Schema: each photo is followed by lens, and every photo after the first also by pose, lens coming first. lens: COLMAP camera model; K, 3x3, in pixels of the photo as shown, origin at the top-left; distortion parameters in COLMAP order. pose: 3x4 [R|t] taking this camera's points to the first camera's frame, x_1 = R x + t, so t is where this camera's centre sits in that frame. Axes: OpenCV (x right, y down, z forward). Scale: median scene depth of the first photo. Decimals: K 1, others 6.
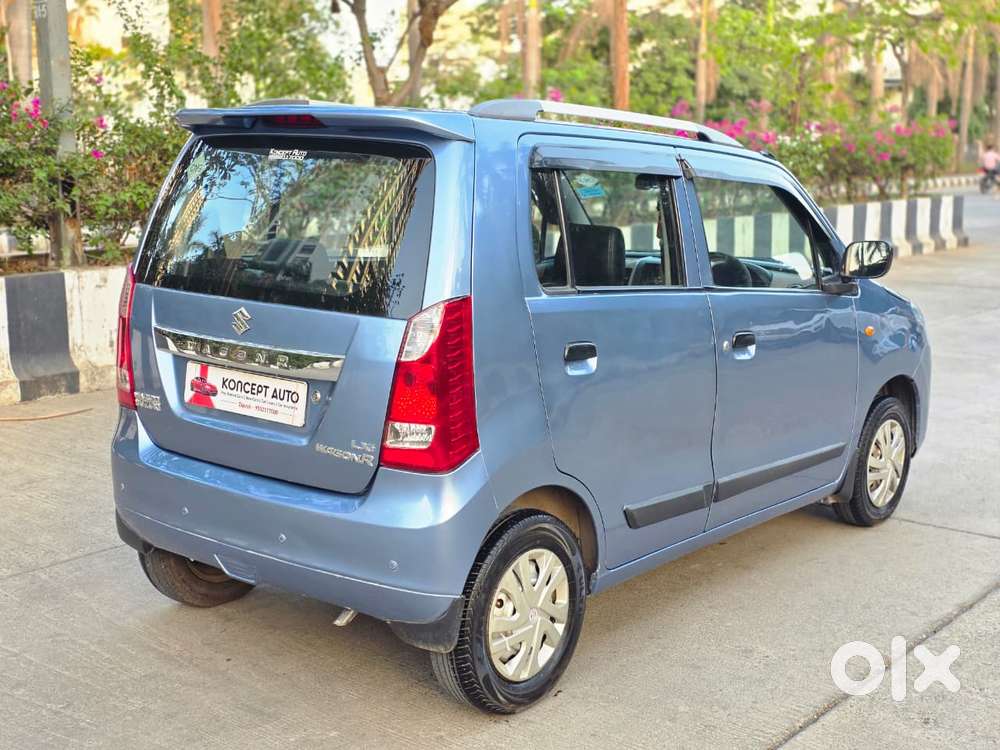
lens RADIAL K [[1341.7, 0, 503.1], [0, 1341.7, 372.3], [0, 0, 1]] dist [0.077278, 0.000000]
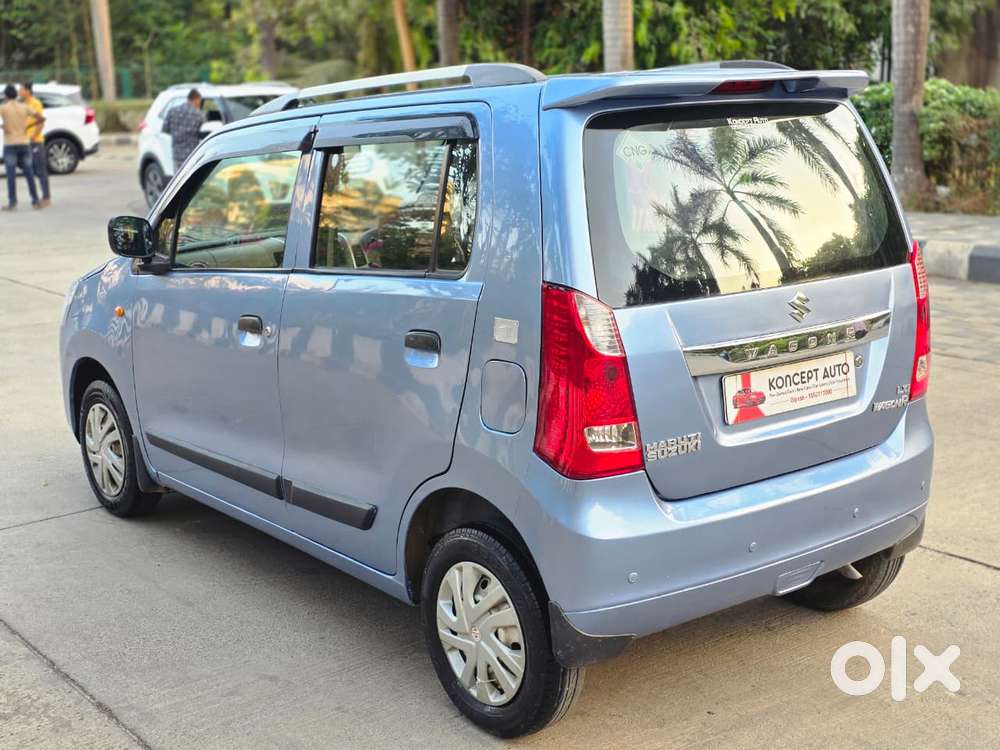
lens RADIAL K [[1341.7, 0, 507.1], [0, 1341.7, 370.9], [0, 0, 1]] dist [0.077278, 0.000000]
pose [[0.222661, -0.216318, 0.950594, -1.105277], [0.193803, 0.965432, 0.174300, -0.191636], [-0.955438, 0.145418, 0.256888, 0.958998]]
